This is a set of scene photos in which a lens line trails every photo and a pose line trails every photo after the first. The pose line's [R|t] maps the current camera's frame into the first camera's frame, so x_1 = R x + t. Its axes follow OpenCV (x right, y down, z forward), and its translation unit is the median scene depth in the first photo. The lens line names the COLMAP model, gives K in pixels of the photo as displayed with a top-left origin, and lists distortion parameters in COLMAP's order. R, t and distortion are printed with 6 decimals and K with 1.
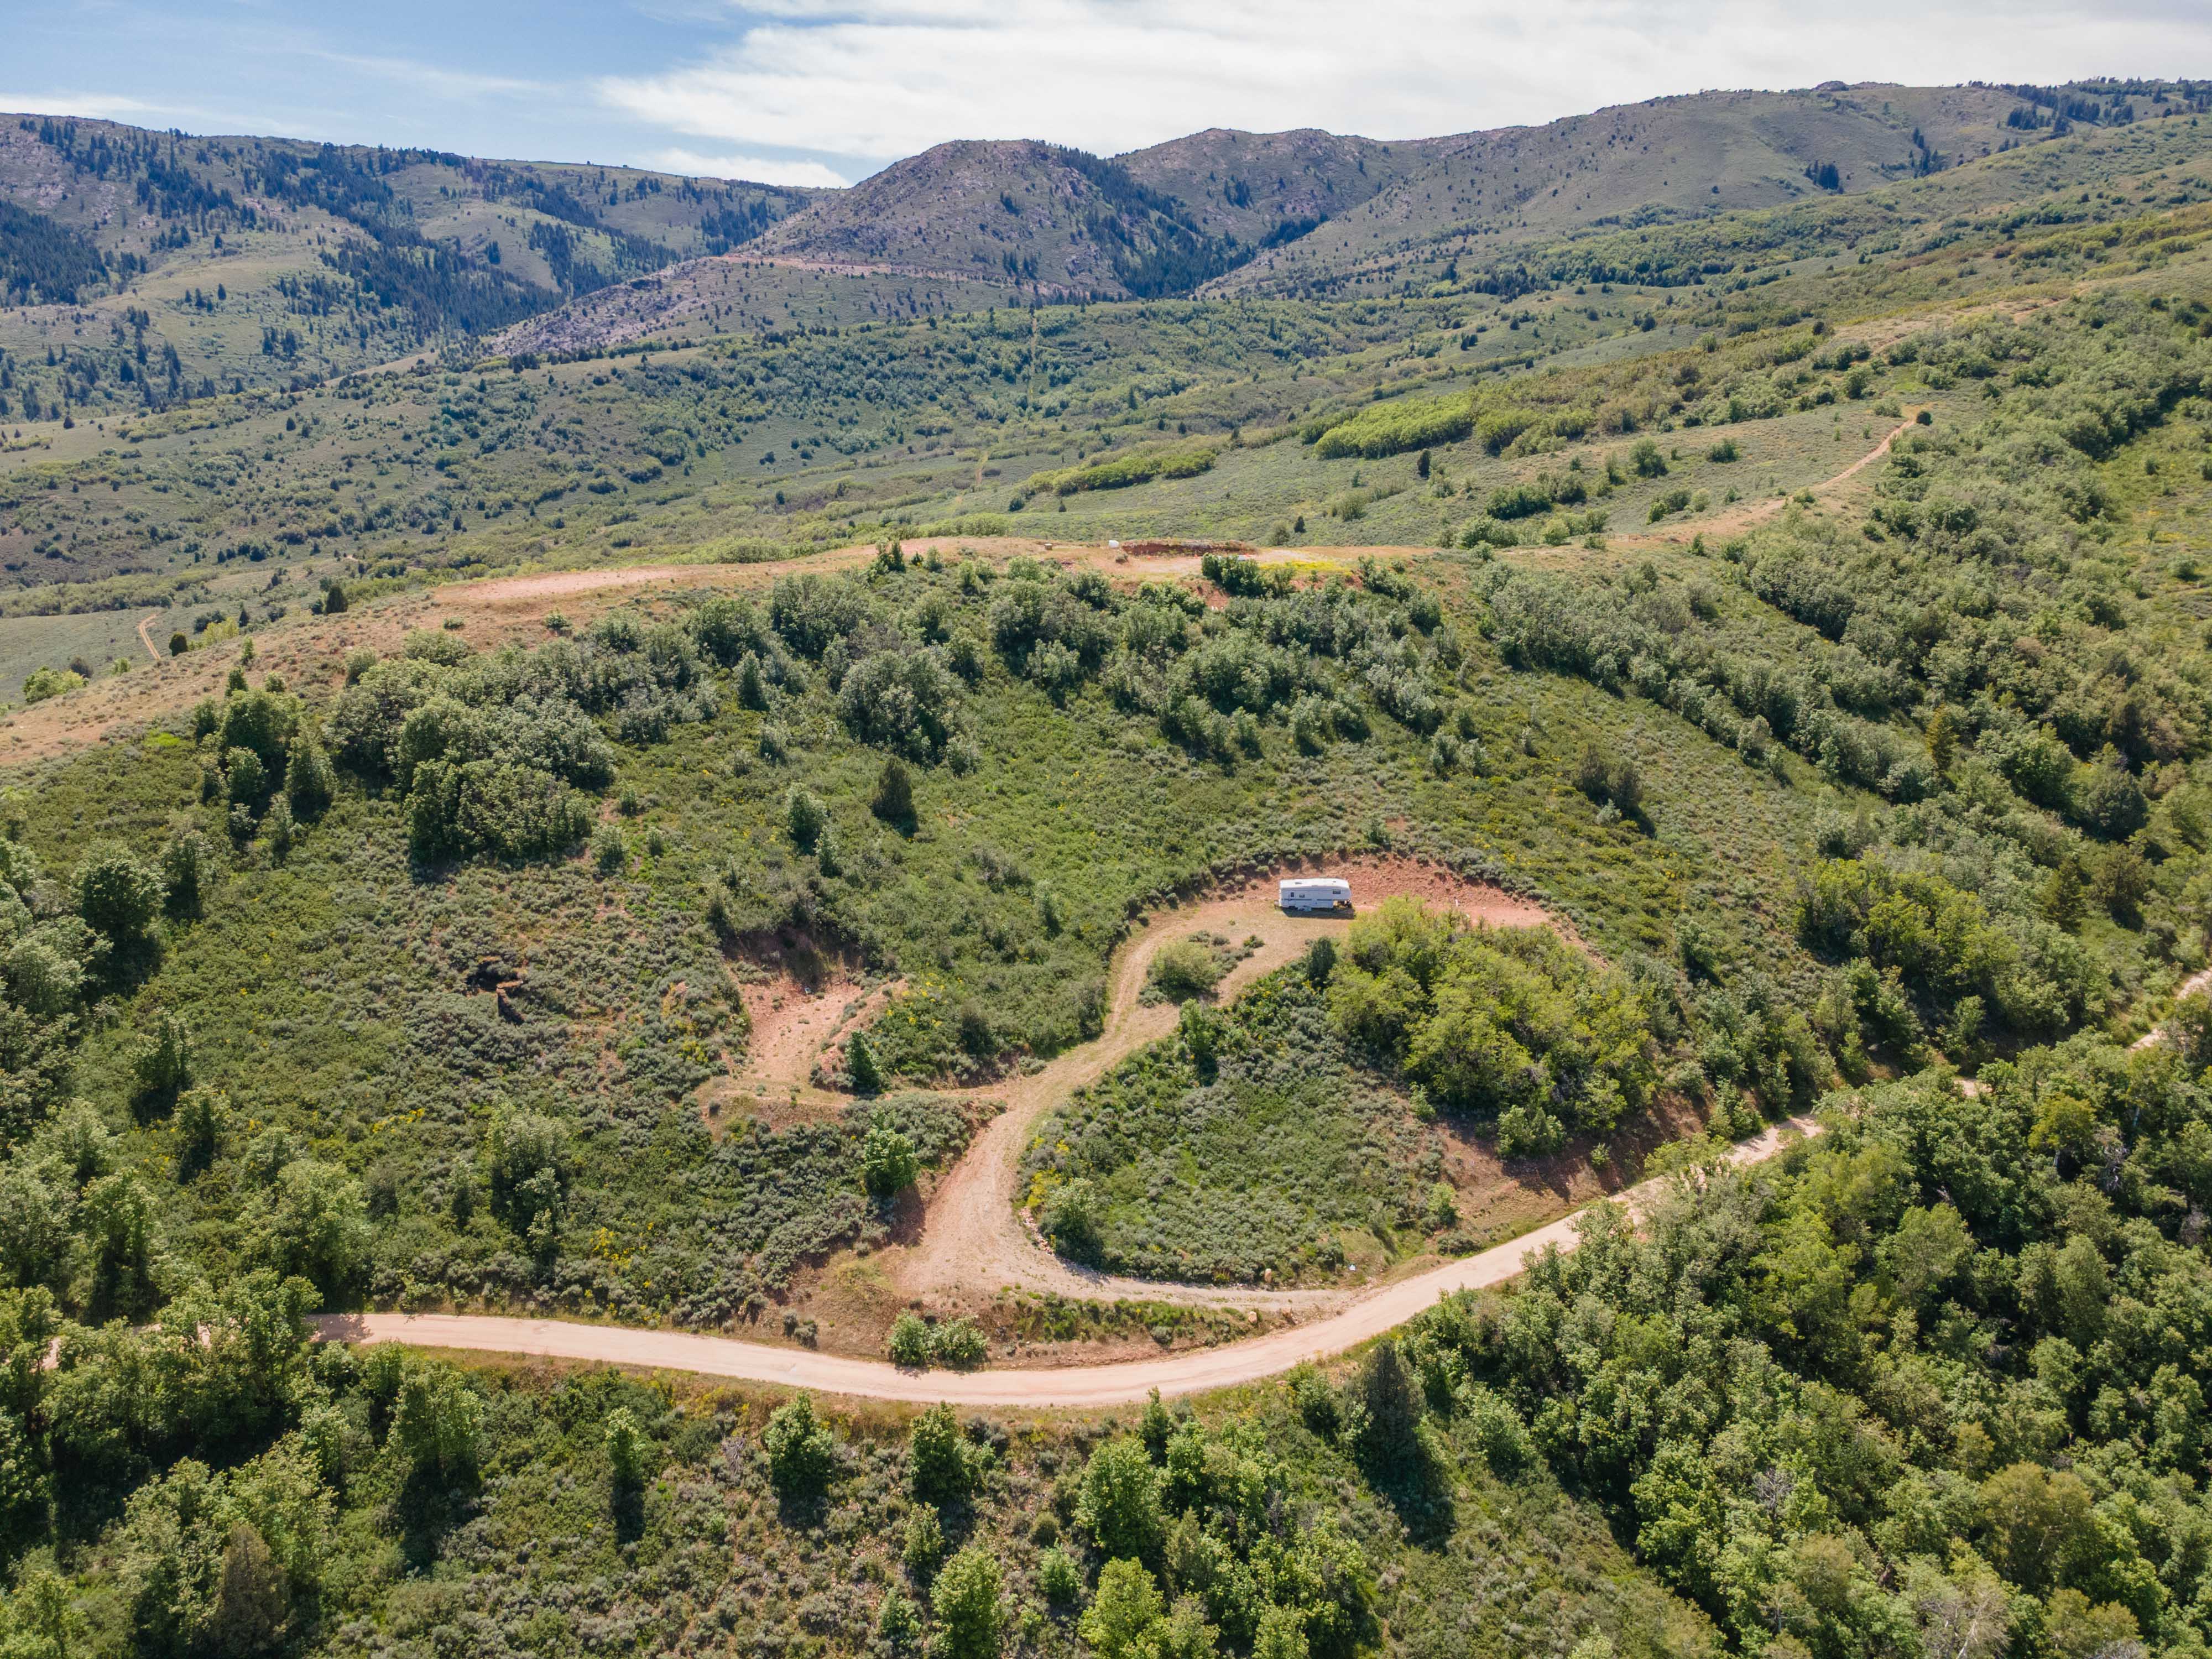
lens RADIAL K [[1609.9, 0, 1093.7], [0, 1609.9, 818.4], [0, 0, 1]] dist [0.010086, 0.078445]
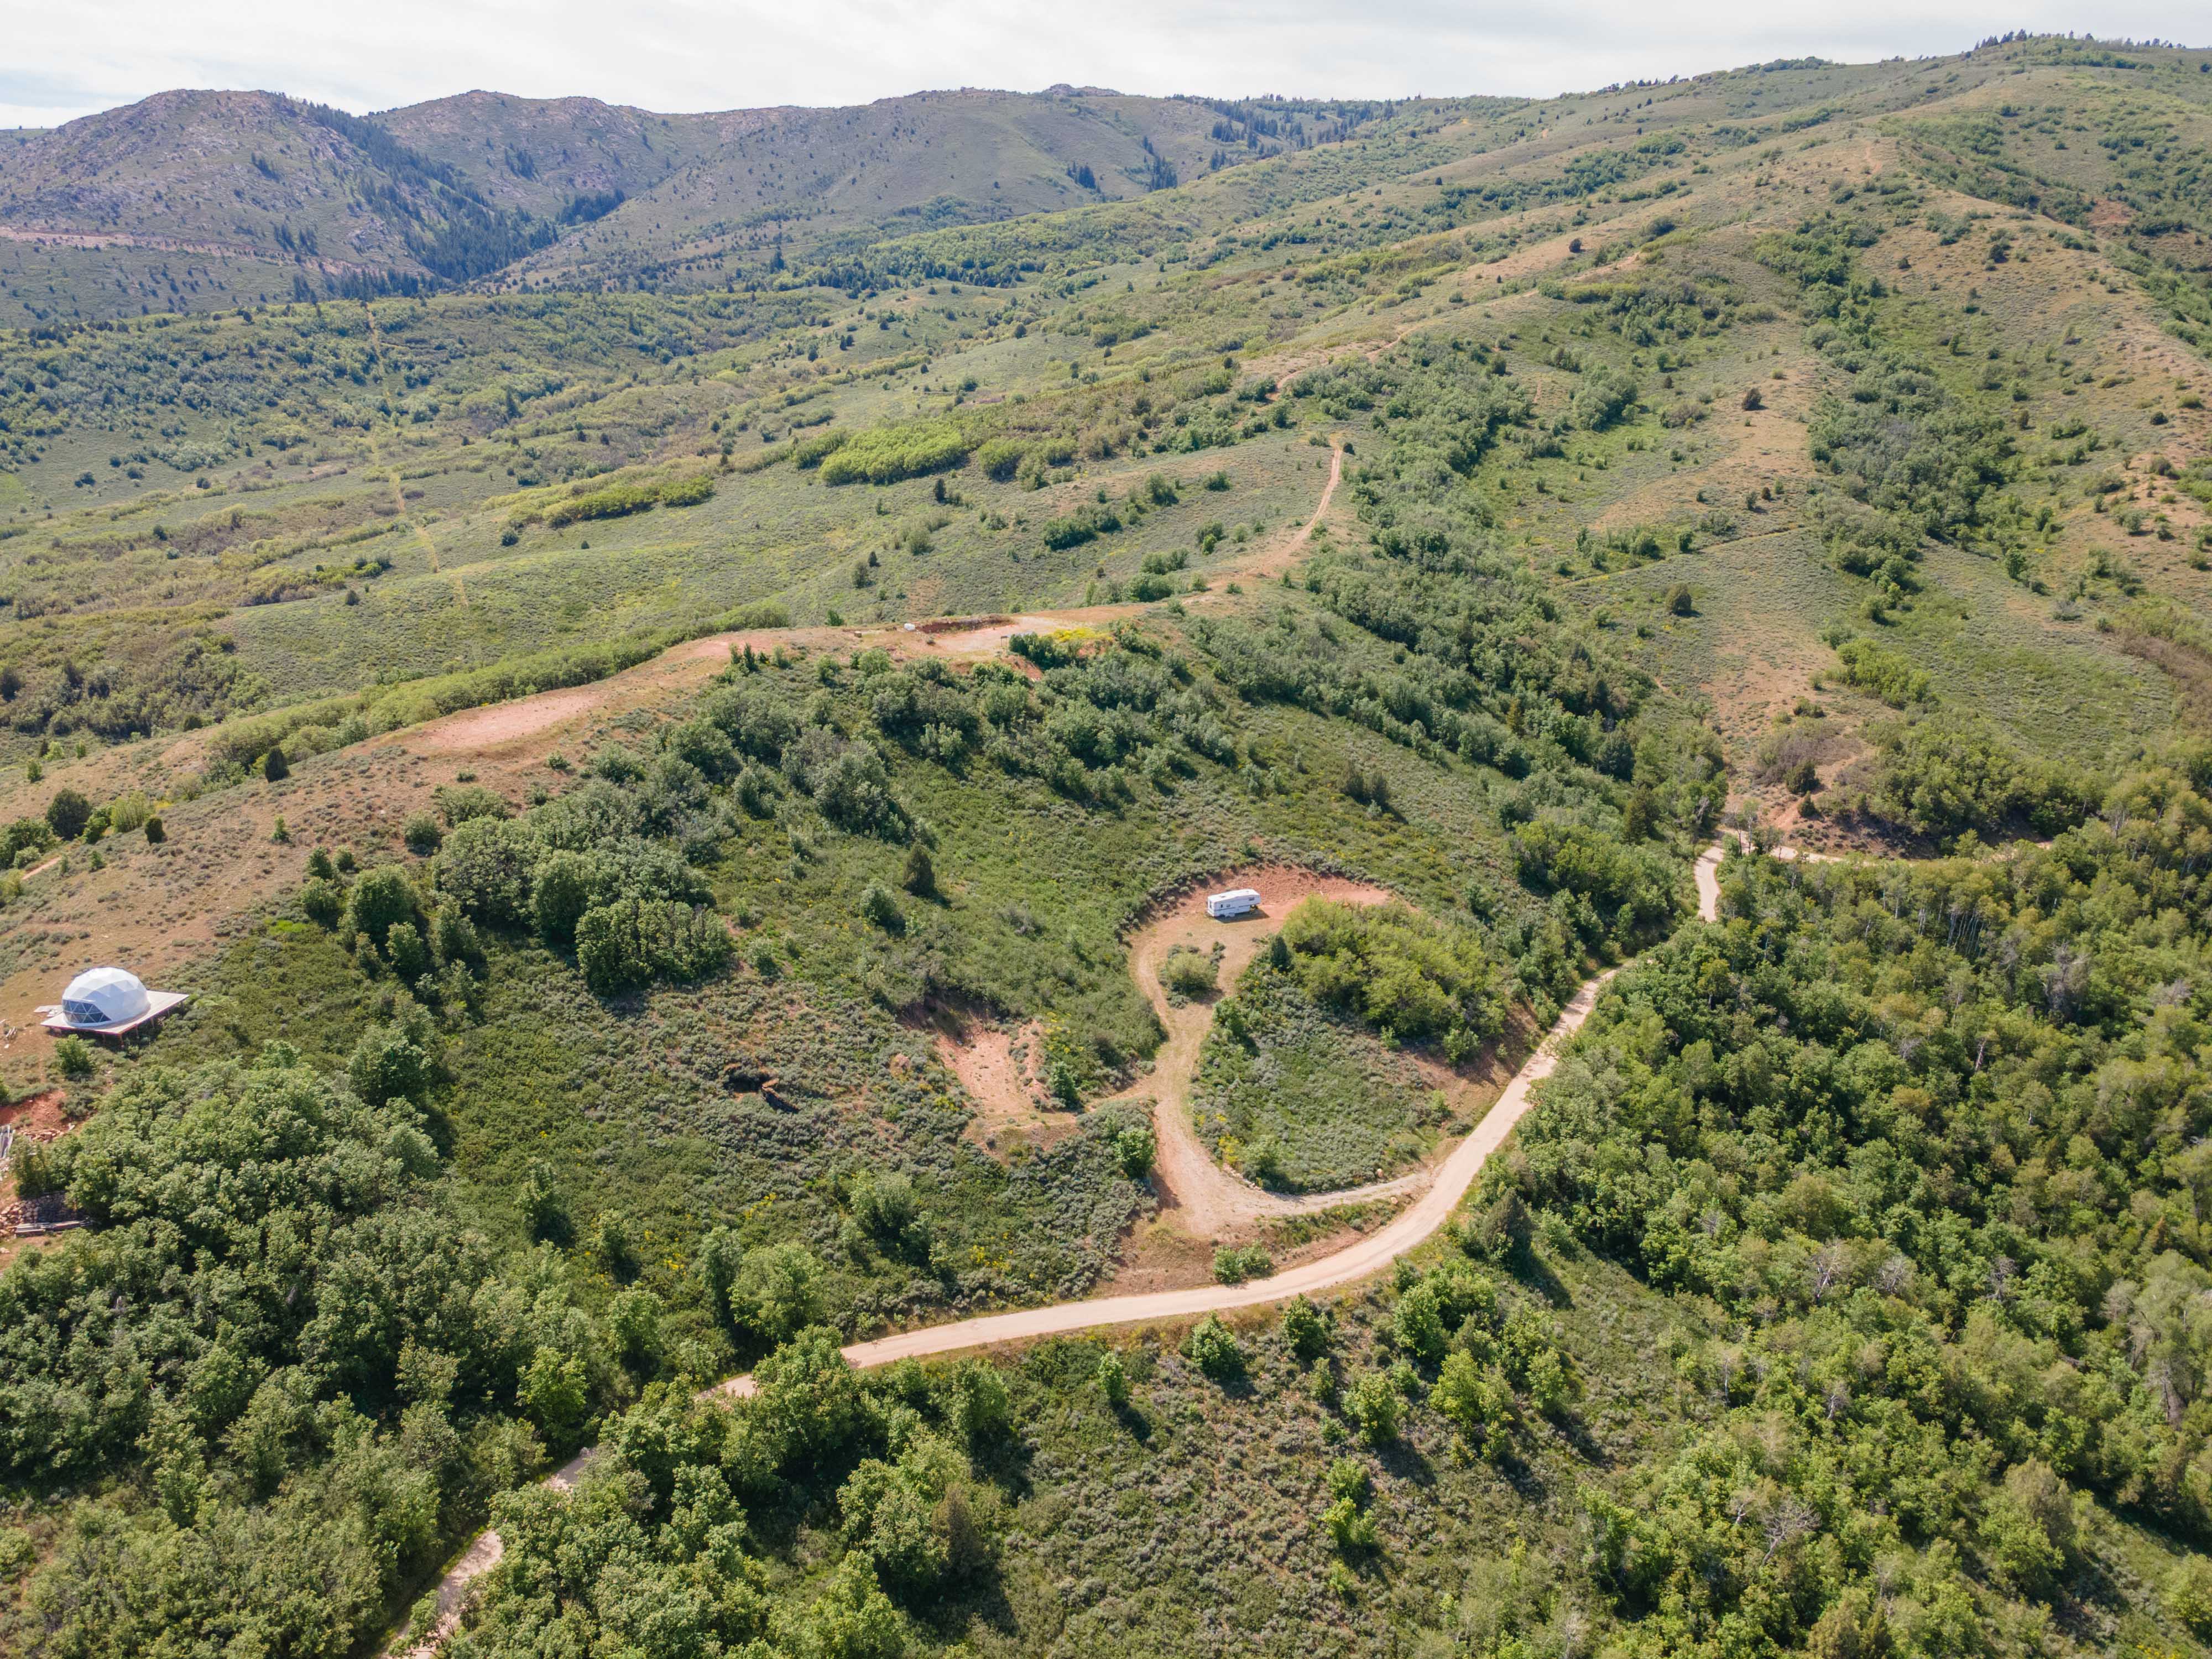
lens RADIAL K [[1595.3, 0, 1087.7], [0, 1595.3, 828.8], [0, 0, 1]] dist [0.035031, 0.034164]
pose [[0.909307, -0.135073, 0.393595, -0.207781], [0.123491, 0.990835, 0.054735, -0.043348], [-0.397381, -0.001165, 0.917653, -0.070707]]
